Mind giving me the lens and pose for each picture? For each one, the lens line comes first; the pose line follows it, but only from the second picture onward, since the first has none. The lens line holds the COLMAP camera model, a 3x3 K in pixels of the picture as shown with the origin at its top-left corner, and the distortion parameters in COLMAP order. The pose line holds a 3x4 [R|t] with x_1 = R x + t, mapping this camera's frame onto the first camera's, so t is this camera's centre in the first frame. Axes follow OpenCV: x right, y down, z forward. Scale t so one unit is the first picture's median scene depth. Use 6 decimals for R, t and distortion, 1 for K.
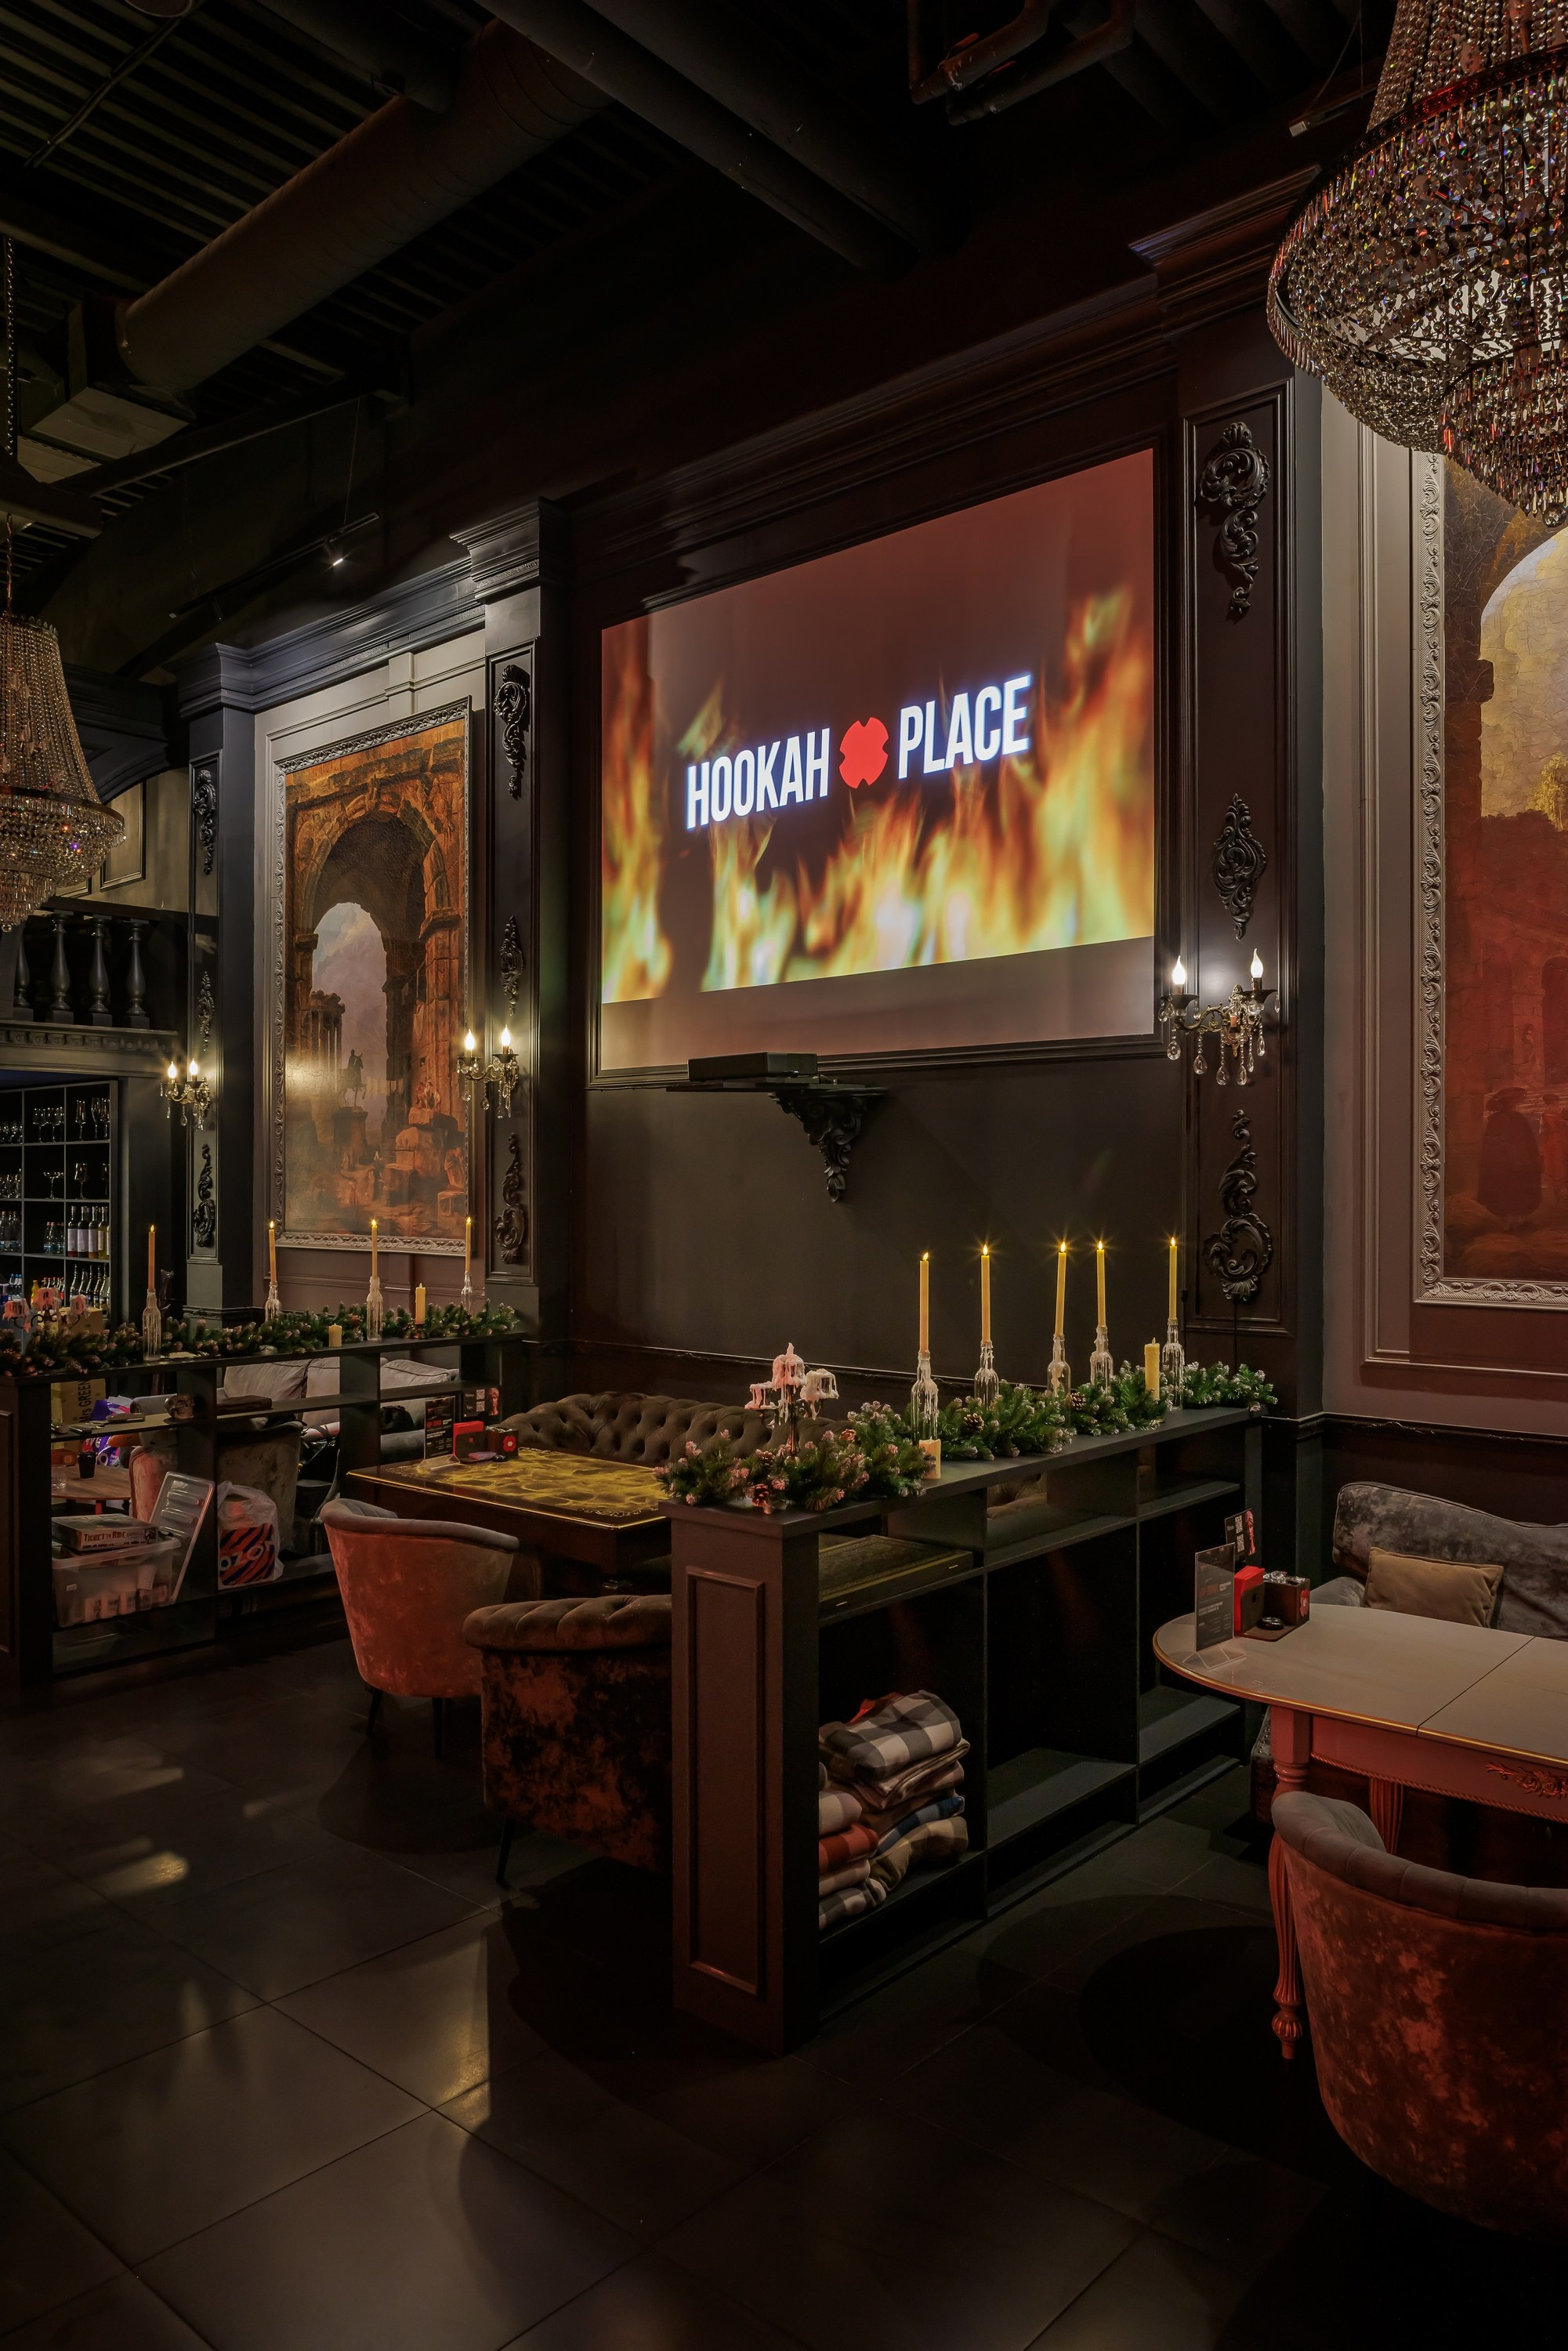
lens RADIAL K [[1603.9, 0, 784.0], [0, 1603.9, 1175.5], [0, 0, 1]] dist [-0.014403, -0.001243]
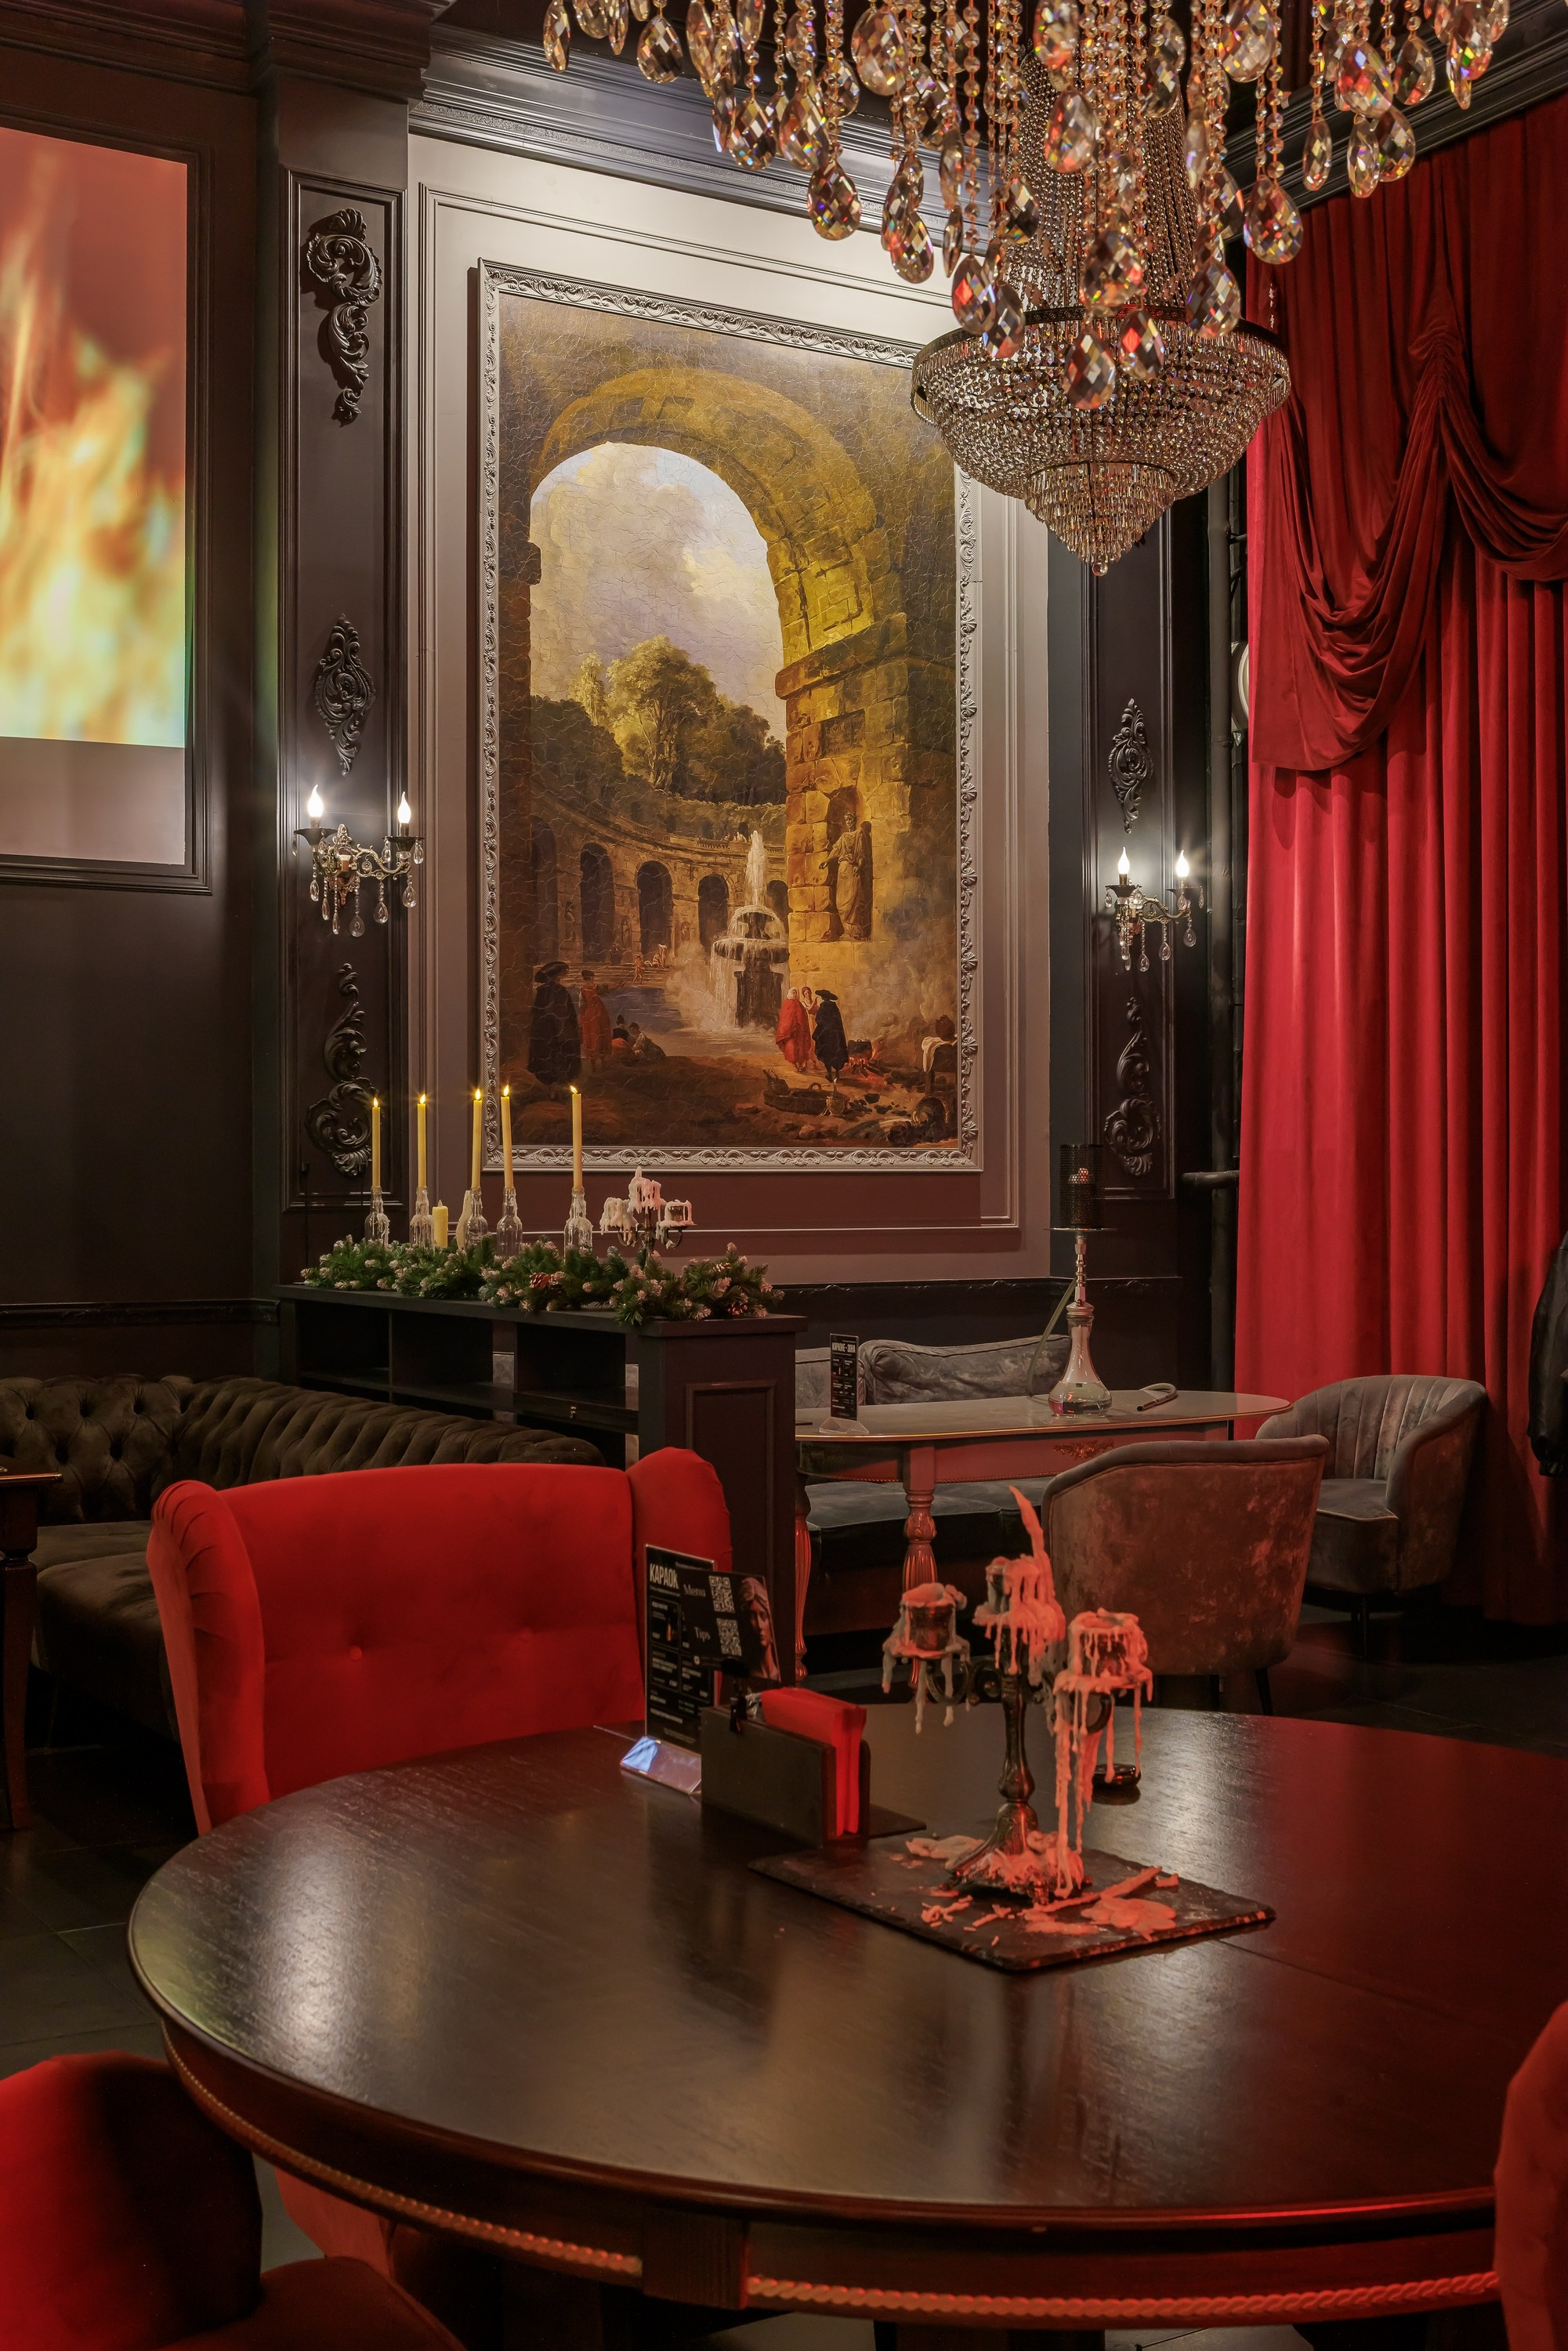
lens RADIAL K [[2635.6, 0, 784.0], [0, 2635.6, 1175.5], [0, 0, 1]] dist [-0.061697, 0.022757]
pose [[0.305235, -0.001987, 0.952275, -1.103748], [-0.002839, 0.999991, 0.002997, 0.076853], [-0.952273, -0.003618, 0.305227, 0.324536]]
